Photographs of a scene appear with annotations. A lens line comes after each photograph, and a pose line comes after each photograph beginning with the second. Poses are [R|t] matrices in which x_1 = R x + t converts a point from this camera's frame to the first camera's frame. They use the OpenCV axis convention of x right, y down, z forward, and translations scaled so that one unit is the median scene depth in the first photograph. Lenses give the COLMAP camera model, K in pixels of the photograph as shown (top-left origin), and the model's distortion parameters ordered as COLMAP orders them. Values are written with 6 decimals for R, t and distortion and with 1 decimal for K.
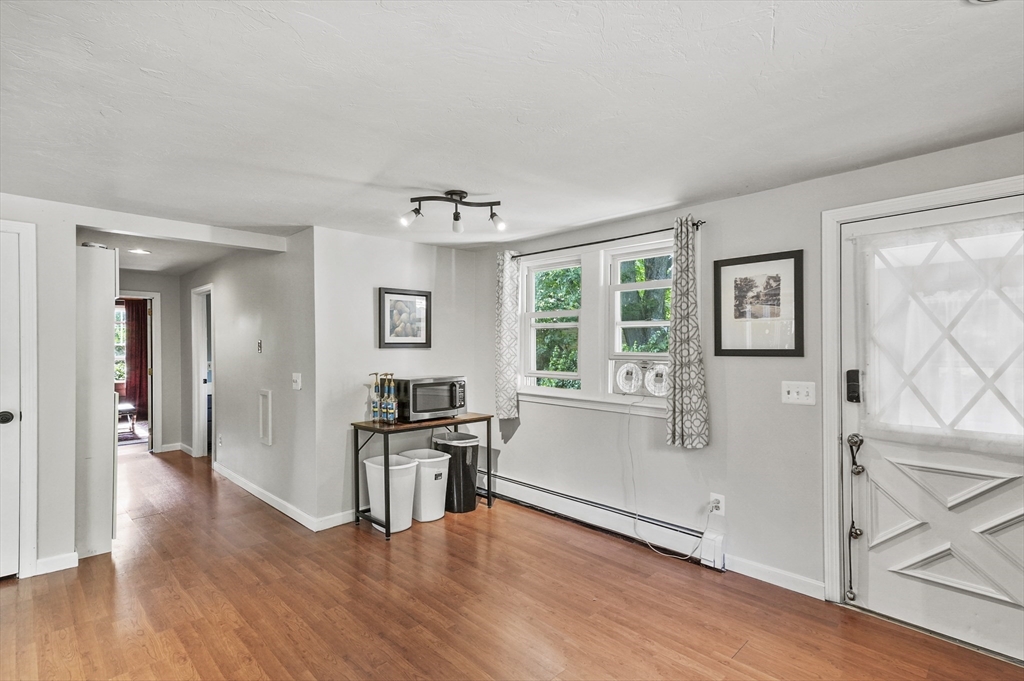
lens RADIAL K [[494.3, 0, 509.9], [0, 494.3, 346.7], [0, 0, 1]] dist [0.012989, 0.005979]
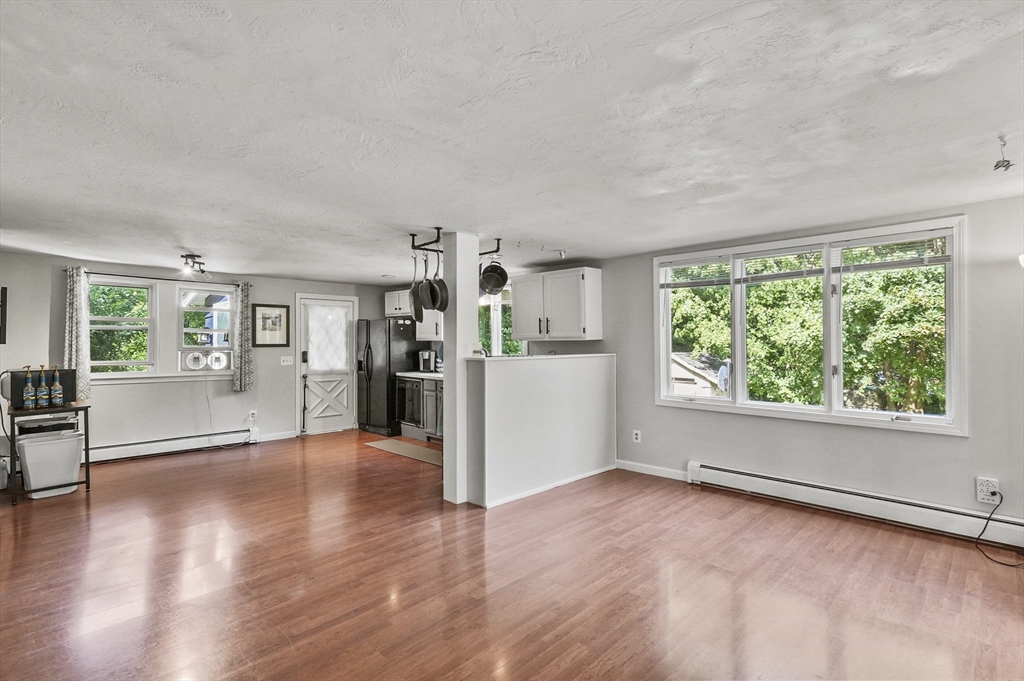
lens RADIAL K [[494.3, 0, 509.1], [0, 494.3, 333.1], [0, 0, 1]] dist [0.012989, 0.005979]
pose [[-0.011882, 0.023388, 0.999656, -1.765887], [0.002809, 0.999723, -0.023356, 0.010915], [-0.999925, 0.002530, -0.011945, -0.099495]]
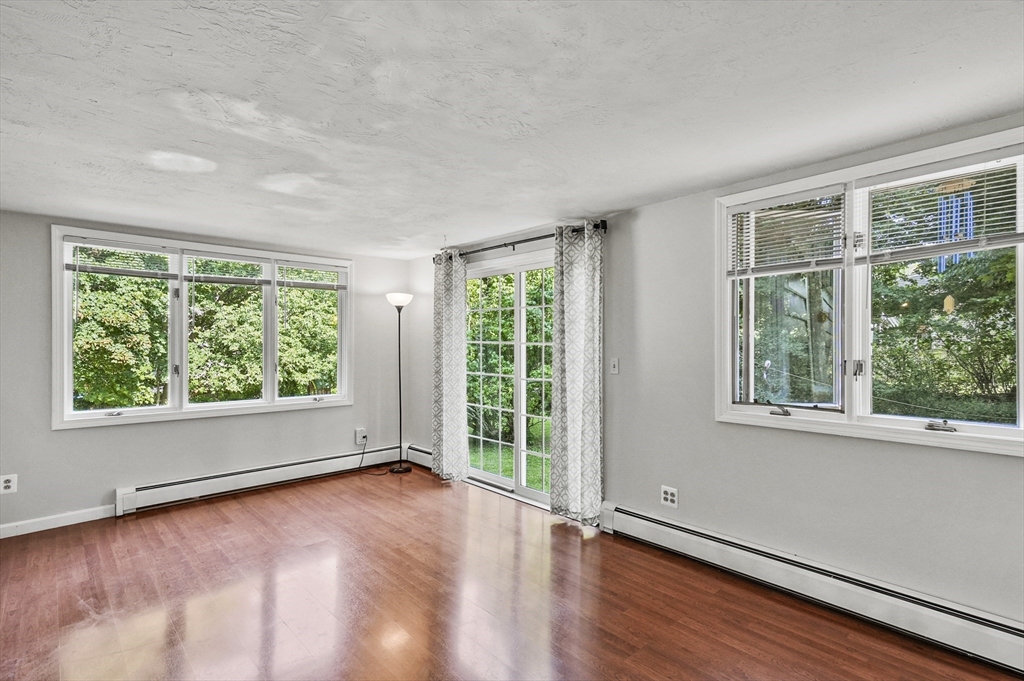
lens RADIAL K [[494.3, 0, 513.8], [0, 494.3, 340.1], [0, 0, 1]] dist [0.012989, 0.005979]
pose [[-0.999417, 0.004806, 0.033808, -1.278392], [0.004575, 0.999966, -0.006903, 0.010060], [-0.033840, -0.006745, -0.999405, 0.540118]]
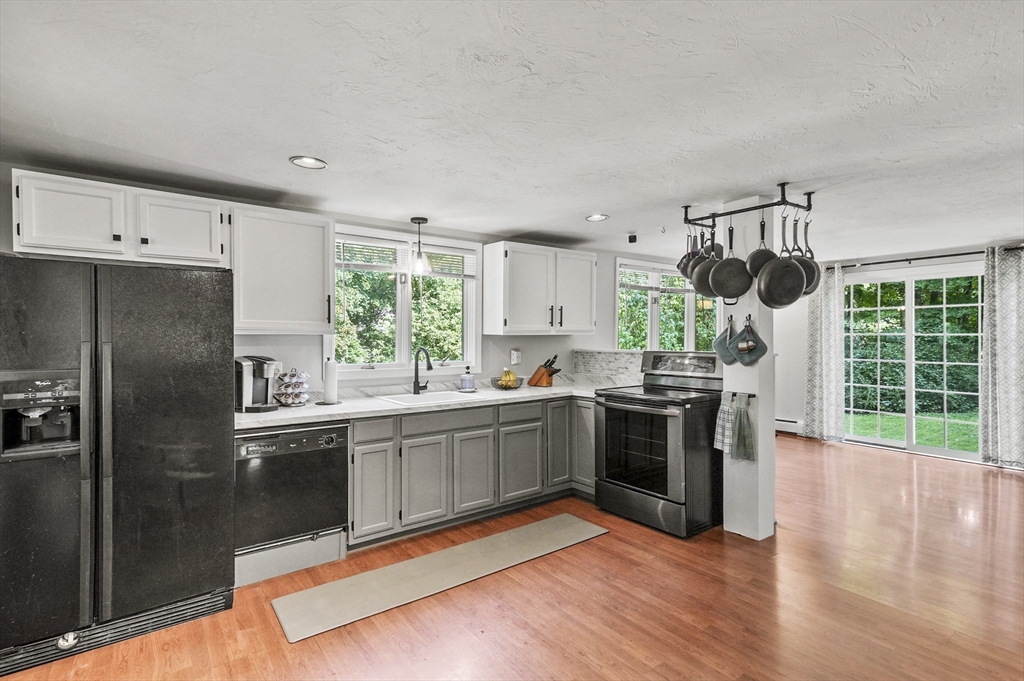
lens RADIAL K [[494.3, 0, 513.8], [0, 494.3, 337.9], [0, 0, 1]] dist [0.012989, 0.005979]
pose [[-0.990818, 0.009901, 0.134840, -0.038742], [0.010255, 0.999946, 0.001928, 0.002051], [-0.134813, 0.003293, -0.990866, 1.158134]]
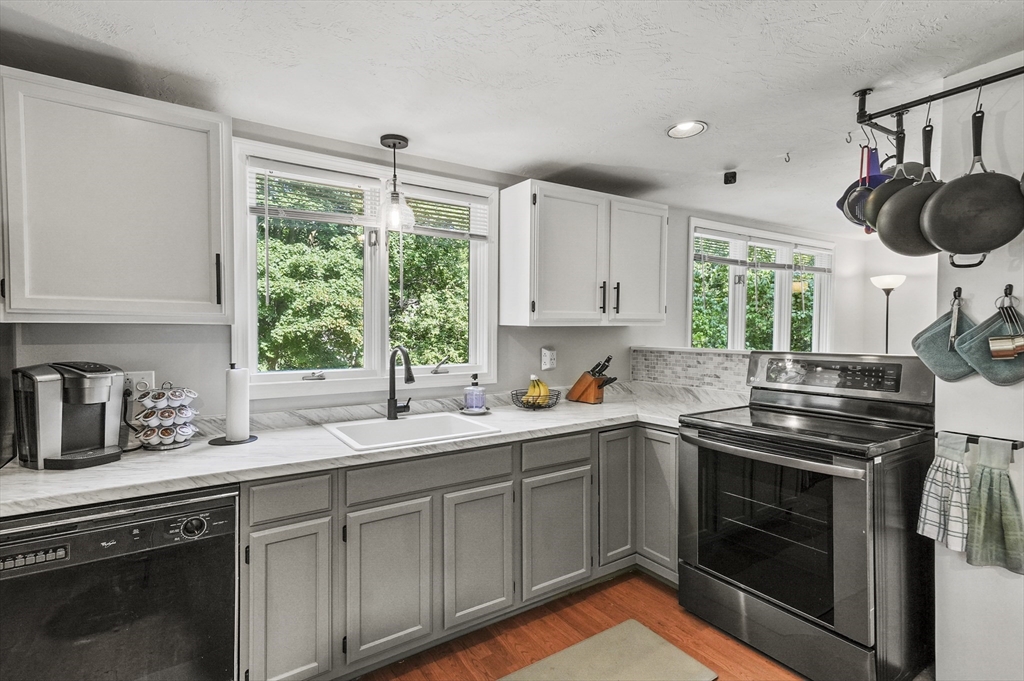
lens RADIAL K [[494.3, 0, 514.5], [0, 494.3, 338.8], [0, 0, 1]] dist [0.012989, 0.005979]
pose [[-0.981203, 0.005250, 0.192906, 0.028537], [0.009051, 0.999782, 0.018828, 0.002537], [-0.192765, 0.020220, -0.981037, 0.694722]]
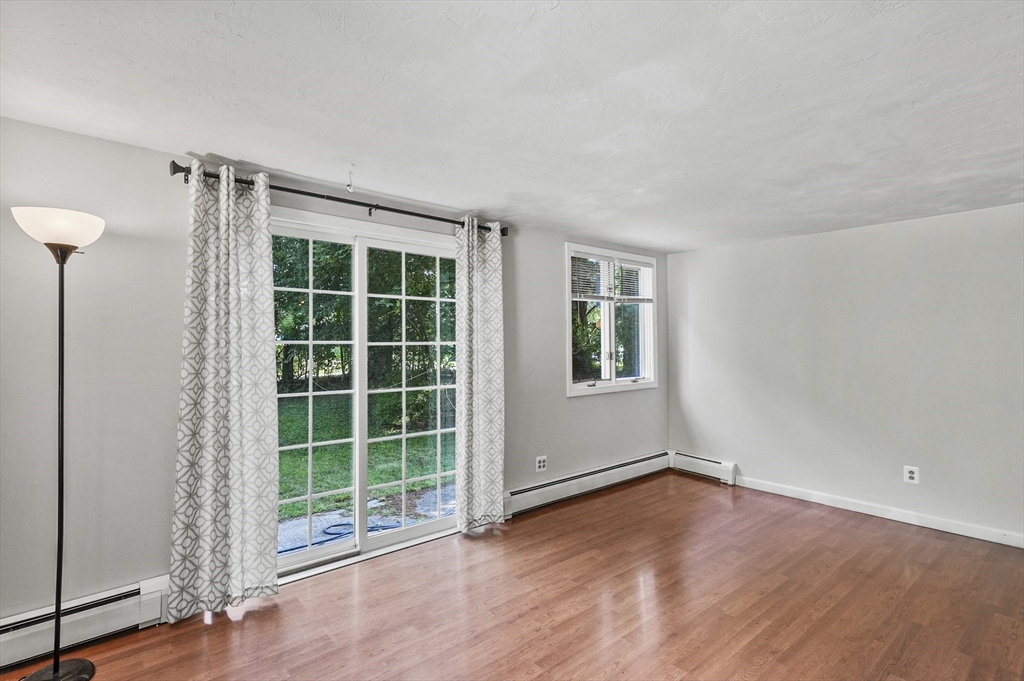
lens RADIAL K [[494.3, 0, 503.7], [0, 494.3, 339.9], [0, 0, 1]] dist [0.012989, 0.005979]
pose [[-0.081128, -0.000135, -0.996704, -0.245136], [0.000385, 1.000000, -0.000167, 0.002238], [0.996704, -0.000397, -0.081128, -0.503427]]
